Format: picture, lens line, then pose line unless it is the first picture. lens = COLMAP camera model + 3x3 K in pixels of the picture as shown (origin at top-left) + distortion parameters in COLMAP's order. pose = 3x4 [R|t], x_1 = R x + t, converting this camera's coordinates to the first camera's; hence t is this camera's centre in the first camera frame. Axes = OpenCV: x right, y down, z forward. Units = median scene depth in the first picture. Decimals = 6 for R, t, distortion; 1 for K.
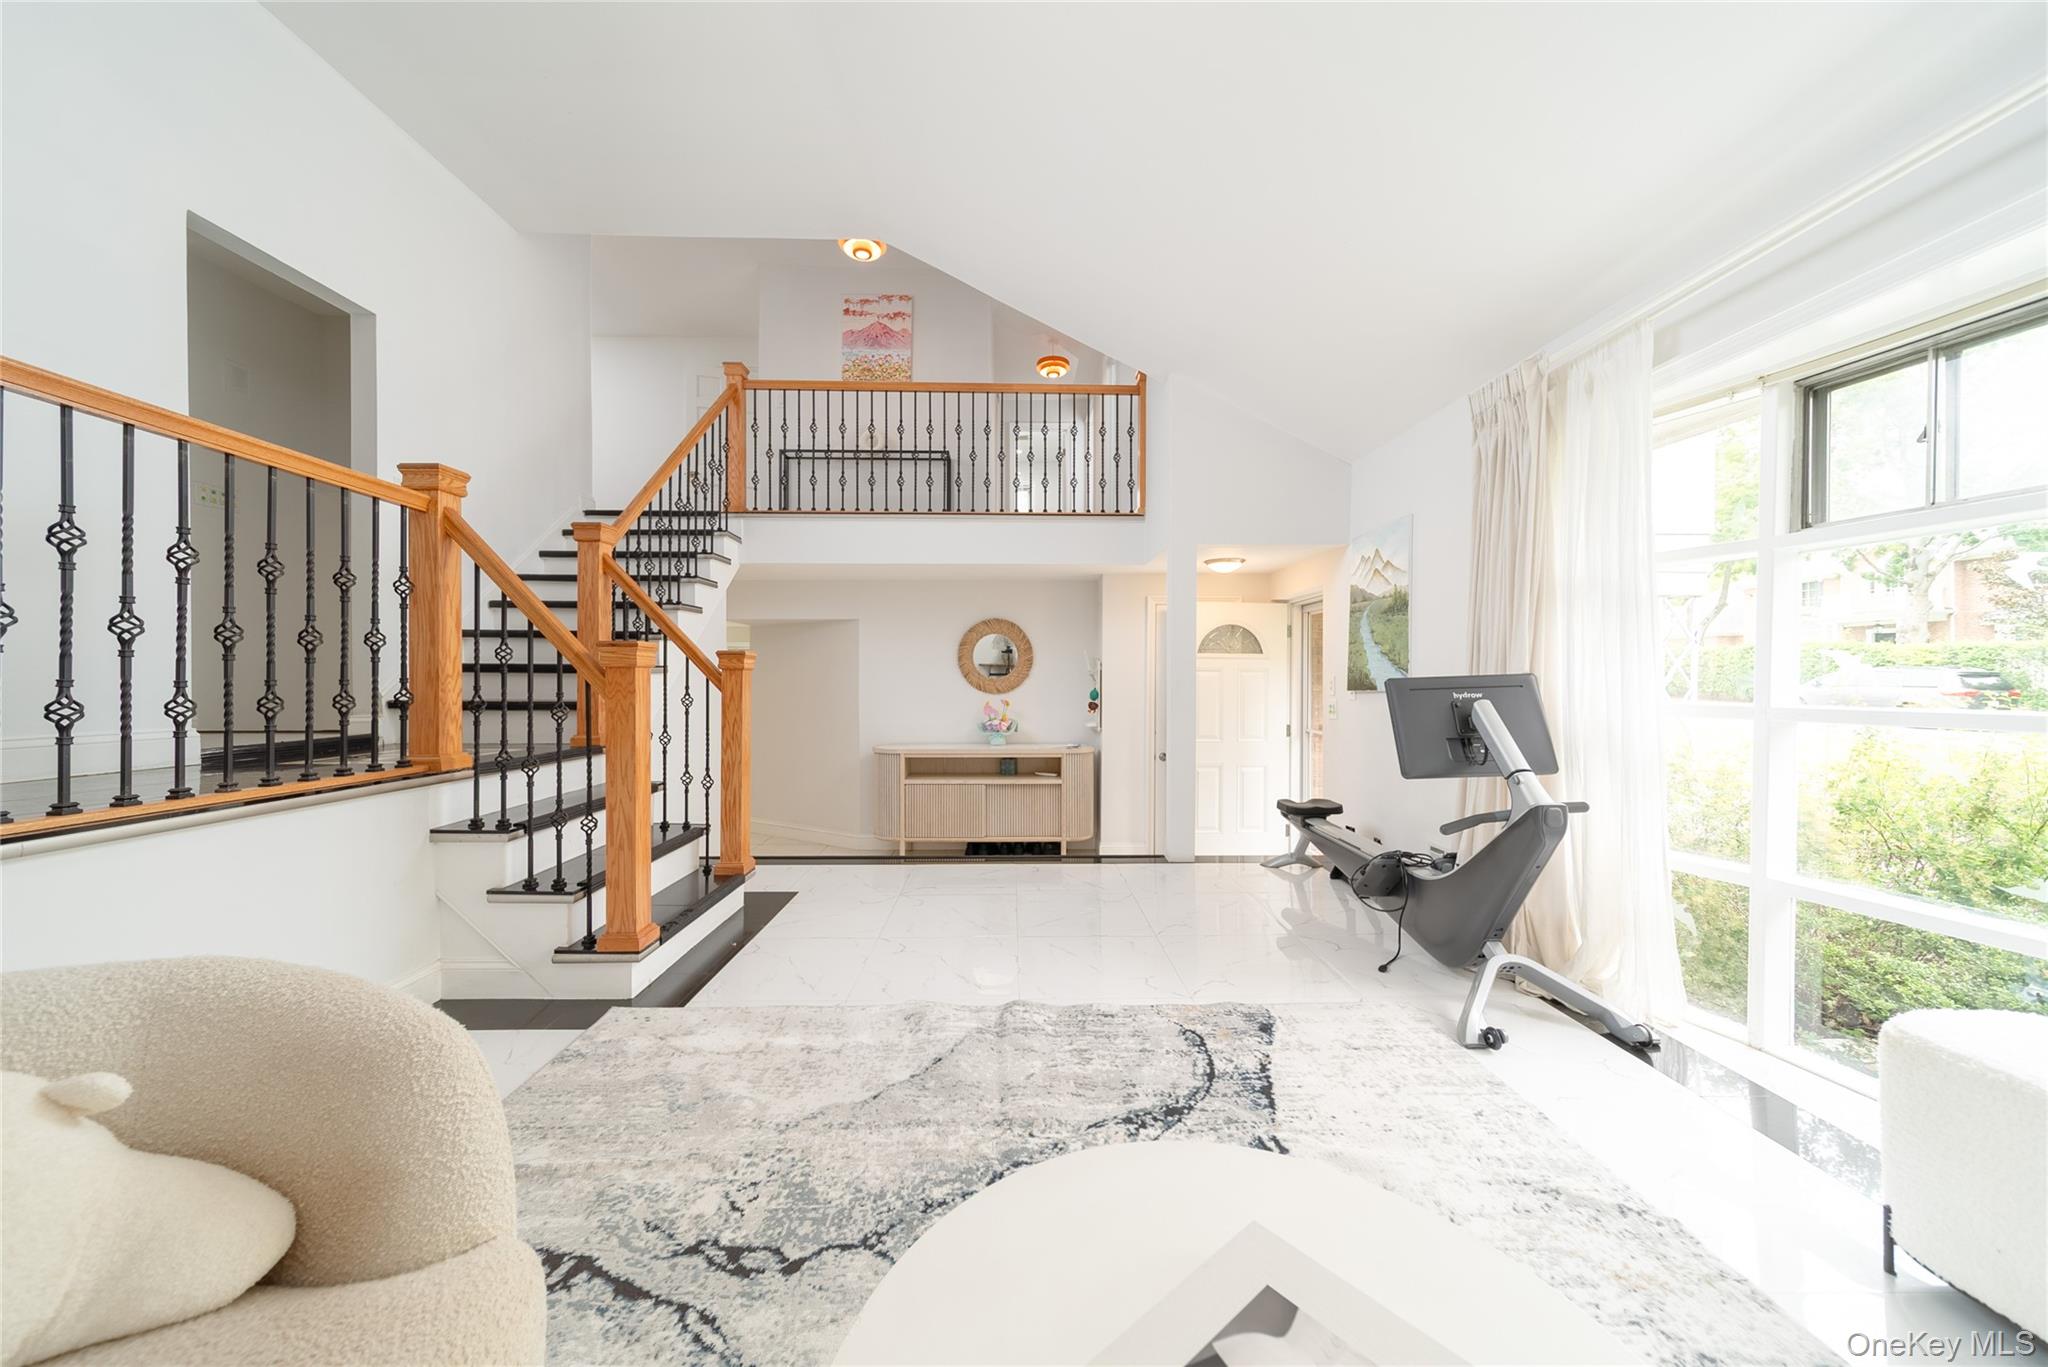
lens RADIAL K [[720.7, 0, 1026.2], [0, 720.7, 678.6], [0, 0, 1]] dist [0.008780, -0.000313]
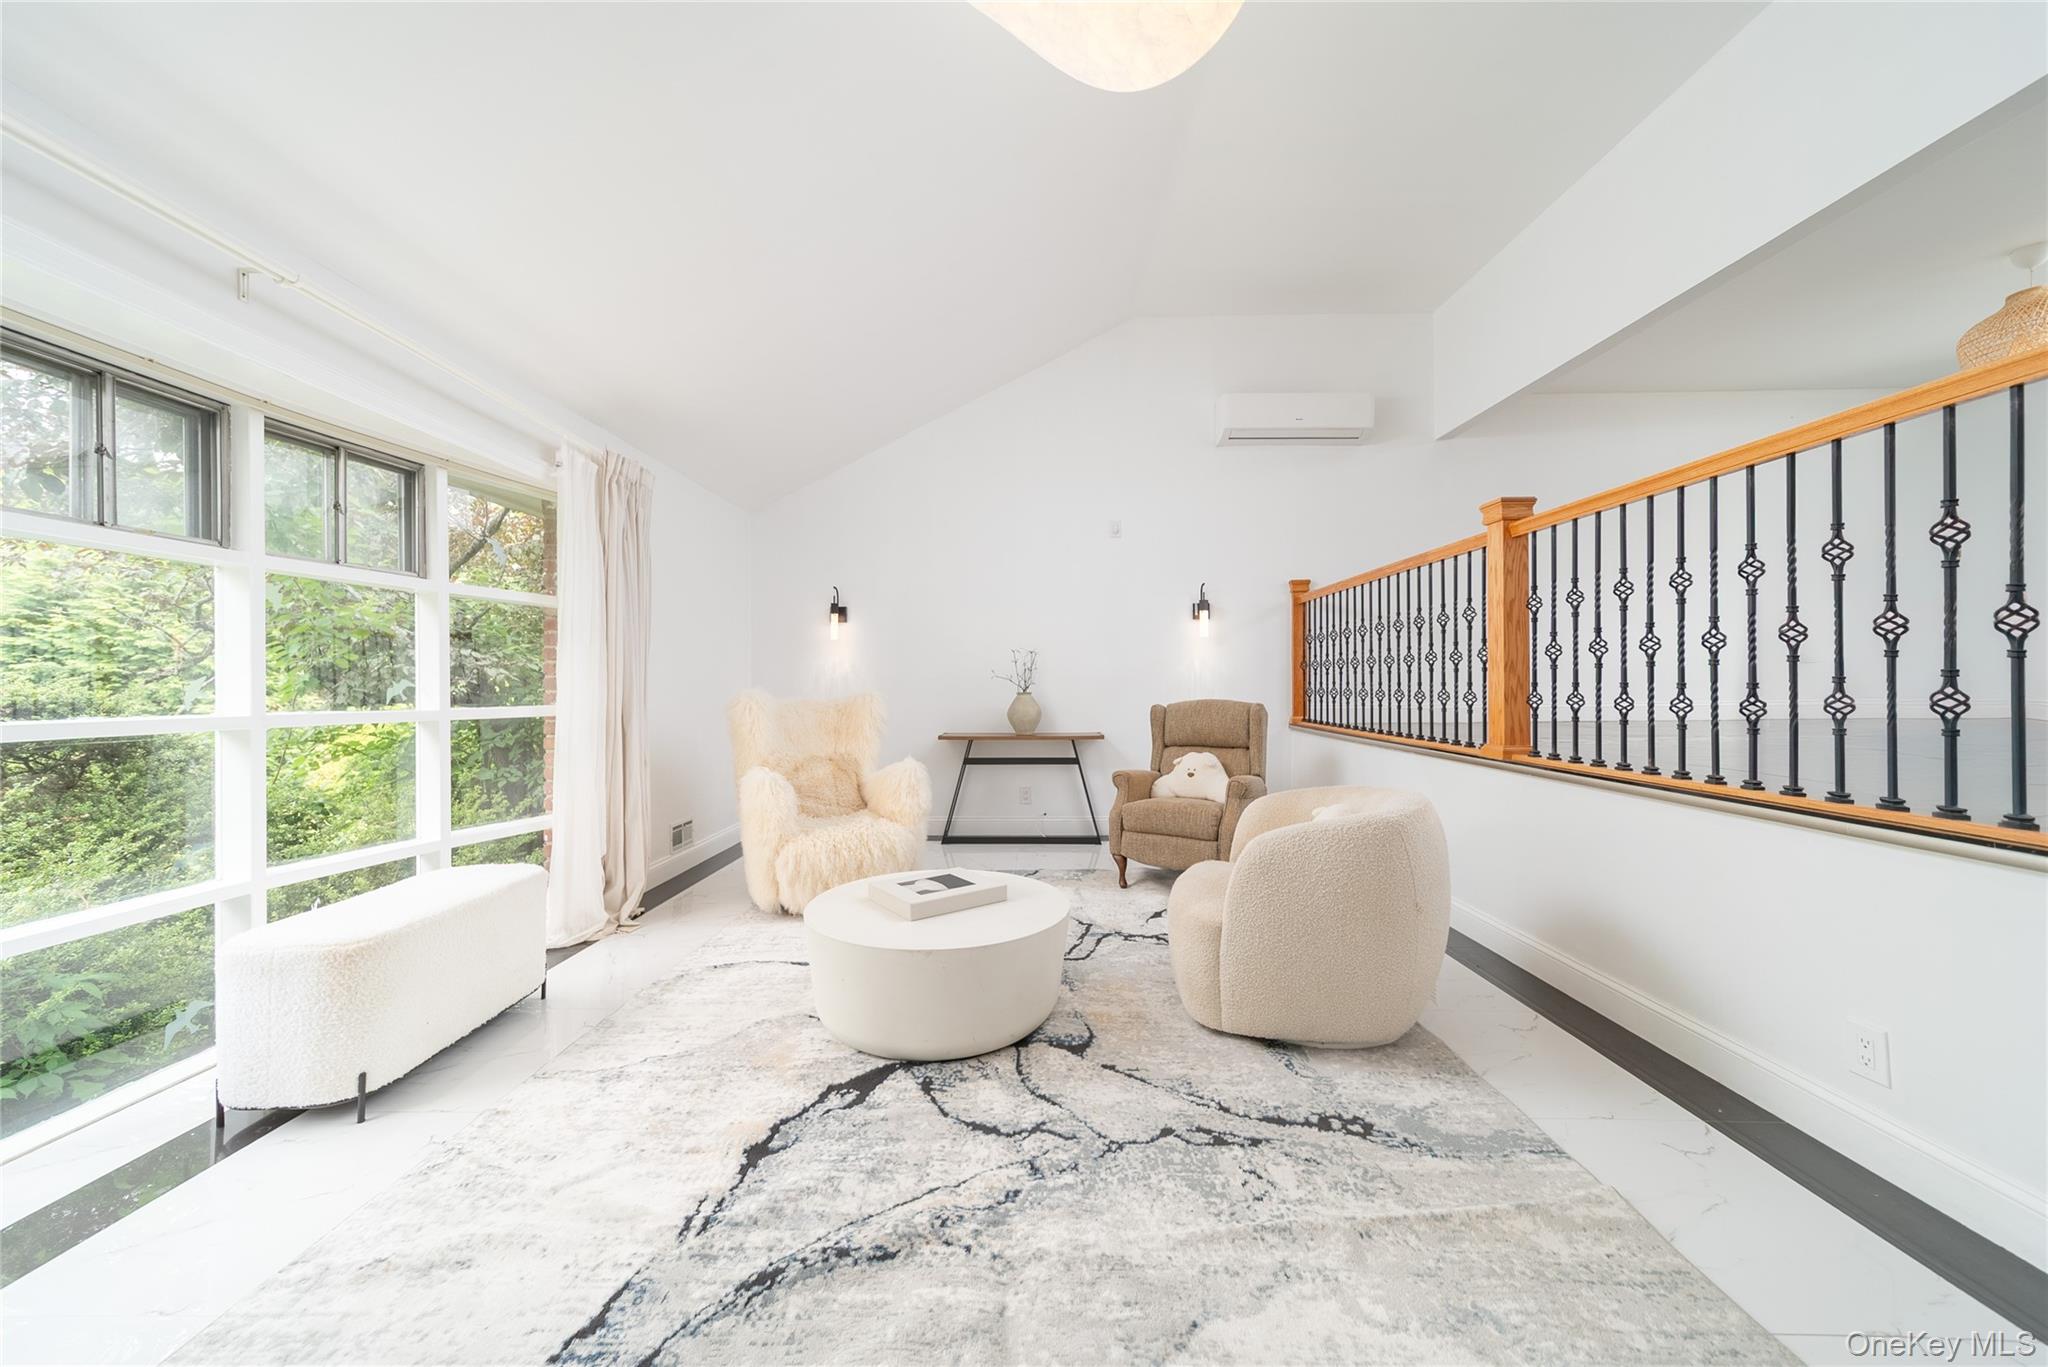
lens RADIAL K [[720.7, 0, 1024.8], [0, 720.7, 684.8], [0, 0, 1]] dist [0.008780, -0.000313]
pose [[-0.999465, 0.004857, 0.032349, -0.097239], [0.004919, 0.999986, 0.001829, -0.002932], [-0.032339, 0.001988, -0.999475, 2.048794]]
